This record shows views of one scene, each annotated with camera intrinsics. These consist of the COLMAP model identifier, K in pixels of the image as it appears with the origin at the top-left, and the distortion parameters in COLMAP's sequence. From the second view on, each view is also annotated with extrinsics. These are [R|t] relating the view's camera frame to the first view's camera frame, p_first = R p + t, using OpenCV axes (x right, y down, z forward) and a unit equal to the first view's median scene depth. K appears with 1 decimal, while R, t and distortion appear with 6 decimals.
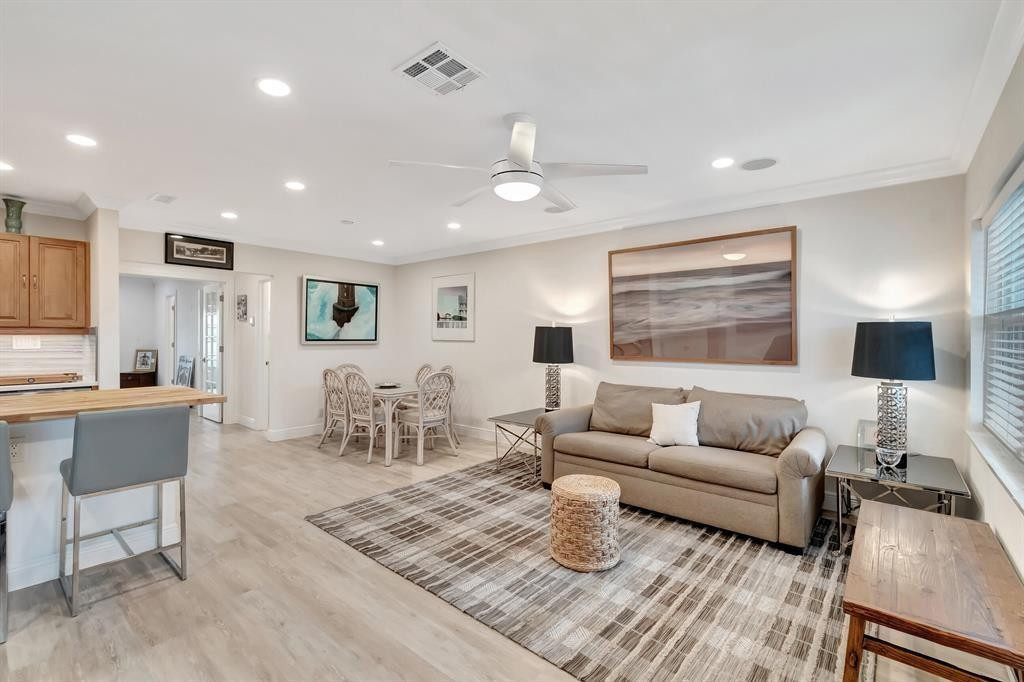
lens RADIAL K [[460.8, 0, 515.1], [0, 460.8, 336.5], [0, 0, 1]] dist [0.004996, -0.001214]
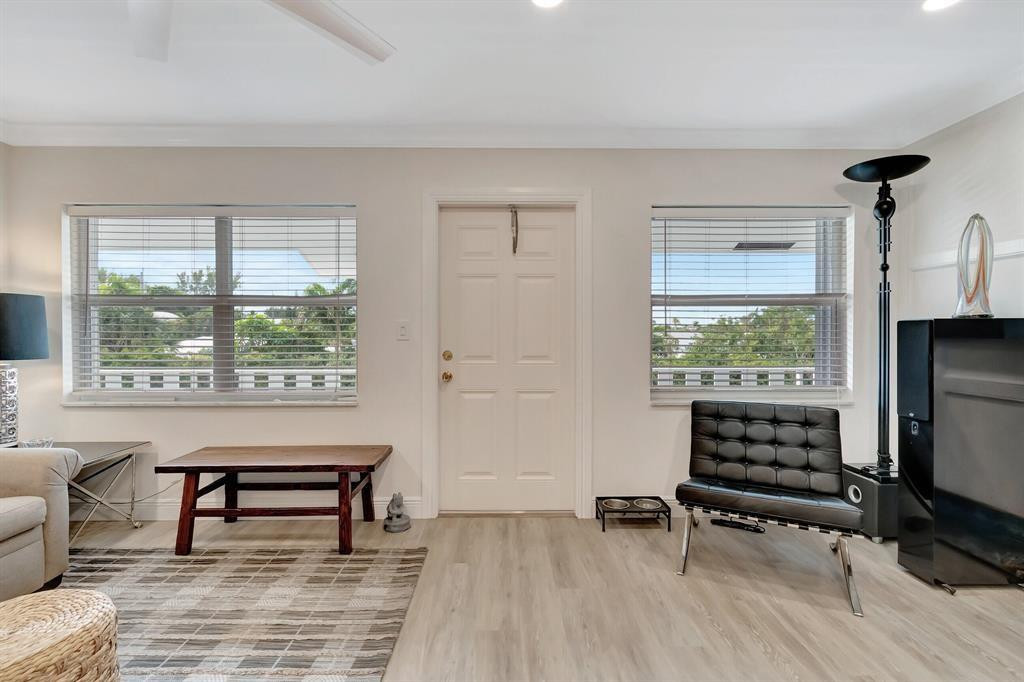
lens RADIAL K [[460.8, 0, 508.5], [0, 460.8, 334.6], [0, 0, 1]] dist [0.004996, -0.001214]
pose [[-0.650899, -0.011407, 0.759079, -0.633696], [-0.003097, 0.999919, 0.012370, 0.035507], [-0.759158, 0.005700, -0.650881, 1.187235]]
